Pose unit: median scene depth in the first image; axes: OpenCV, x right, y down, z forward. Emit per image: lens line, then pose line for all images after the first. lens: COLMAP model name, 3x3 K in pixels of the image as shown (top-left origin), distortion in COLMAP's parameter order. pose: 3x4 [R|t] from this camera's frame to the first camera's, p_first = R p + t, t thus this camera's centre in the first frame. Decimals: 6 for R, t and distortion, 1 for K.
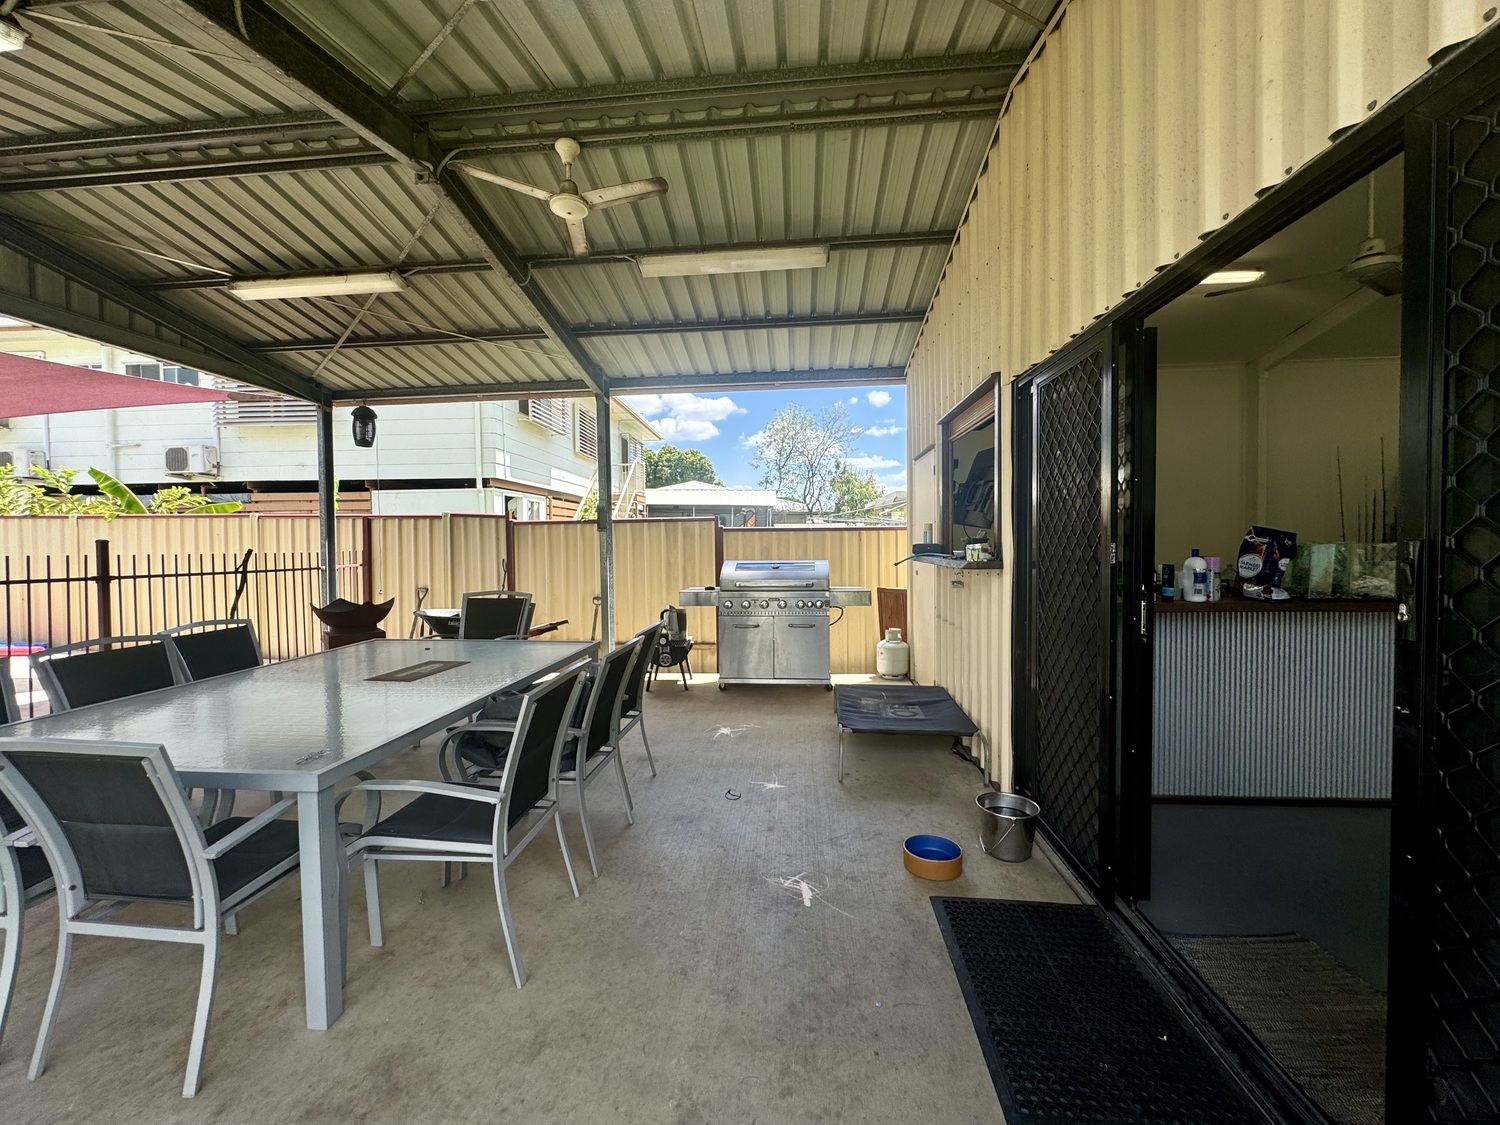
lens RADIAL K [[598.6, 0, 749.8], [0, 598.6, 560.0], [0, 0, 1]] dist [-0.000900, 0.000261]
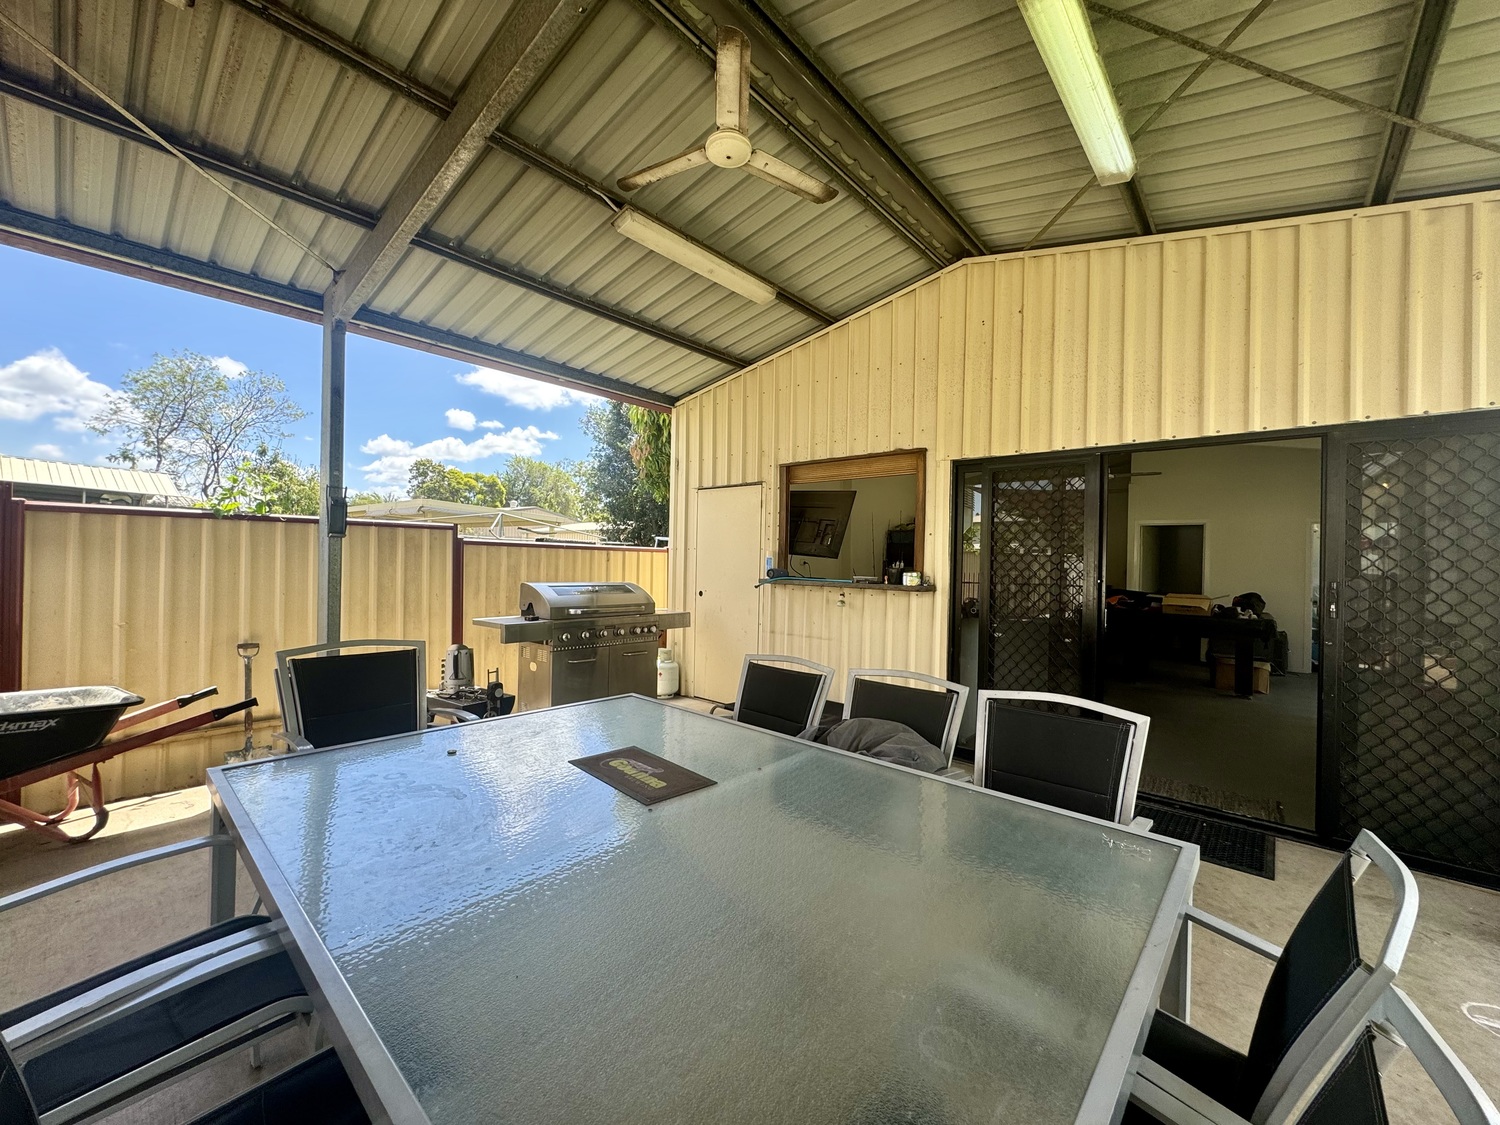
lens RADIAL K [[598.6, 0, 749.8], [0, 598.6, 560.0], [0, 0, 1]] dist [-0.000900, 0.000261]
pose [[0.596411, 0.025333, 0.802279, -0.440337], [-0.004934, 0.999599, -0.027896, -0.007702], [-0.802664, 0.012679, 0.596297, 0.241654]]
